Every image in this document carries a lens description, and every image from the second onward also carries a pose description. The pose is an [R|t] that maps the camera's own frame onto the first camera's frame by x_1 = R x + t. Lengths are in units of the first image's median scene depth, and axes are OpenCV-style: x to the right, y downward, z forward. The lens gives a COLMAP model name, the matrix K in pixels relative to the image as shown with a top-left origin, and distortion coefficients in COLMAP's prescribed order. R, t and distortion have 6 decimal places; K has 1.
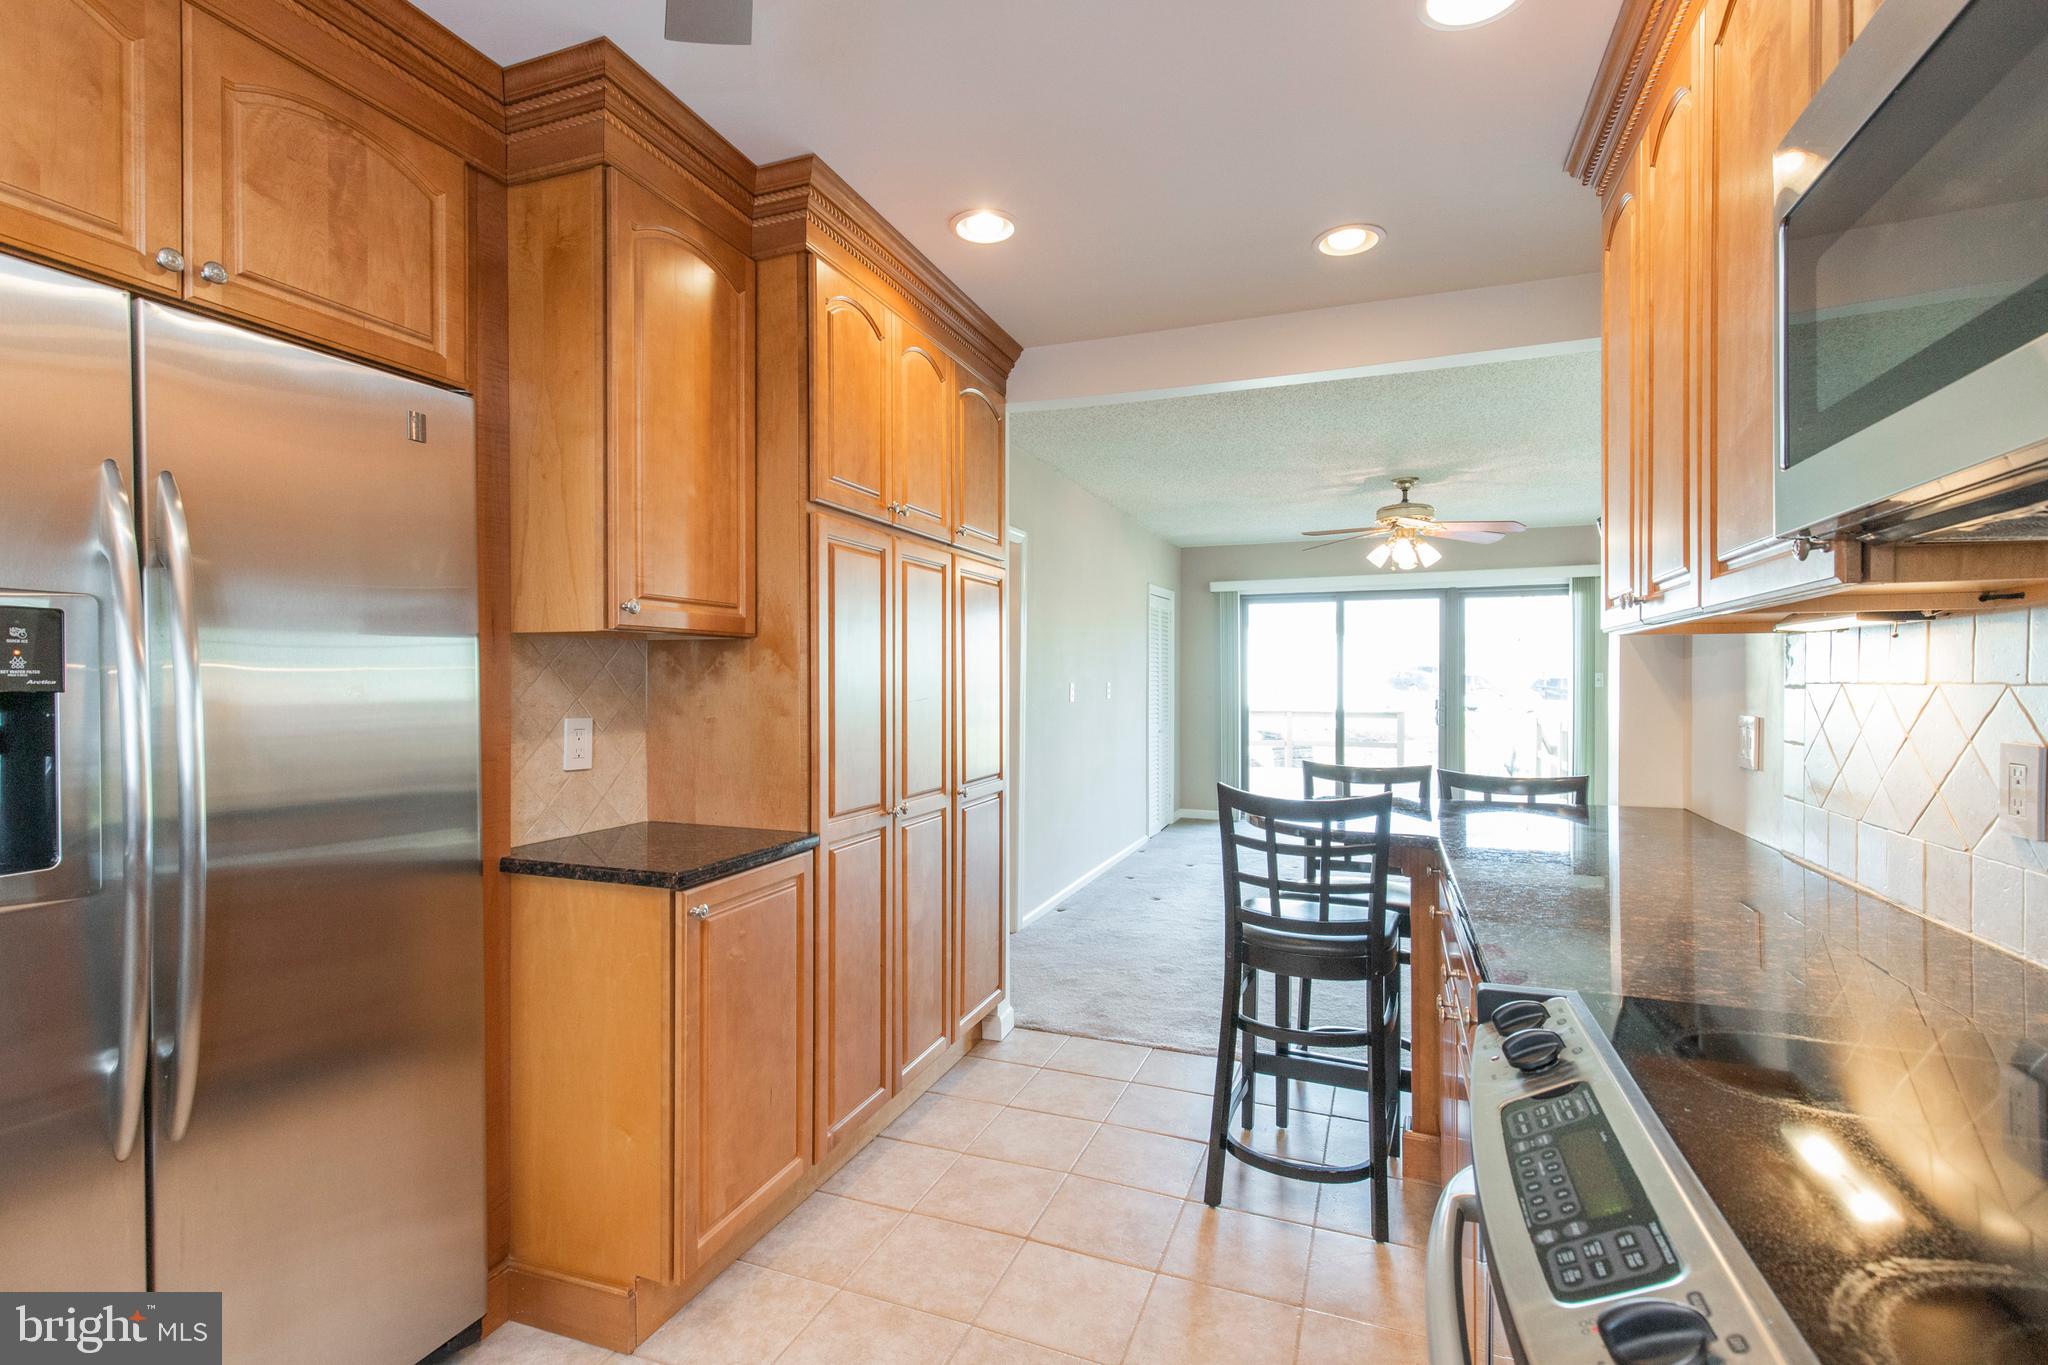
lens RADIAL K [[932.8, 0, 1028.7], [0, 932.8, 678.7], [0, 0, 1]] dist [0.004096, -0.000549]
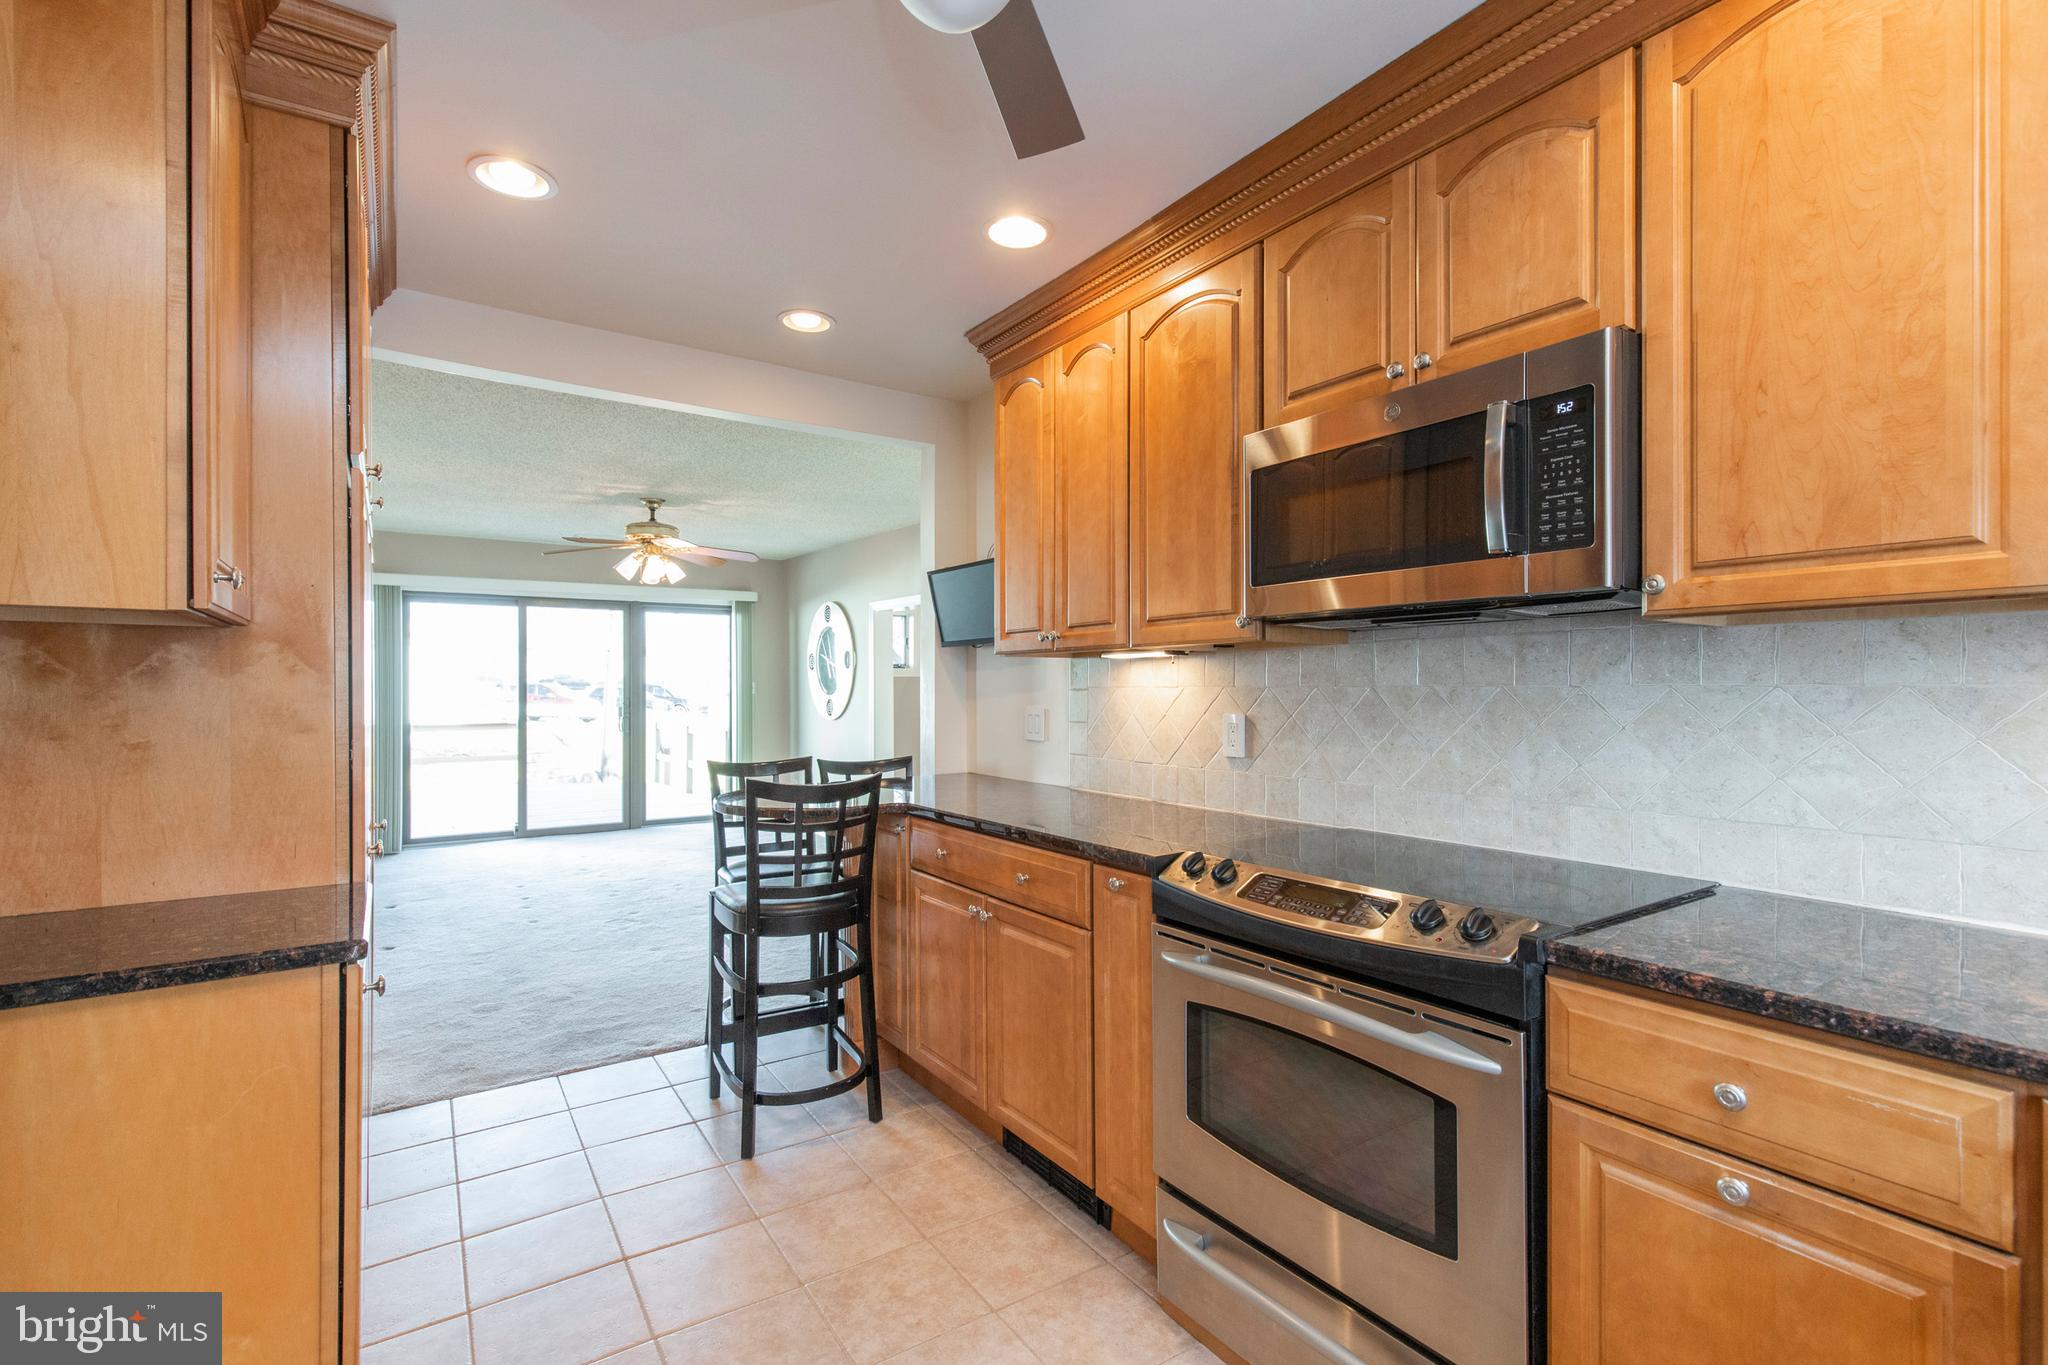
lens RADIAL K [[932.8, 0, 1039.2], [0, 932.8, 682.8], [0, 0, 1]] dist [0.004096, -0.000549]
pose [[0.554752, 0.002311, 0.832013, -0.440829], [0.002787, 0.999985, -0.004636, 0.003462], [-0.832011, 0.004891, 0.554737, 0.076513]]
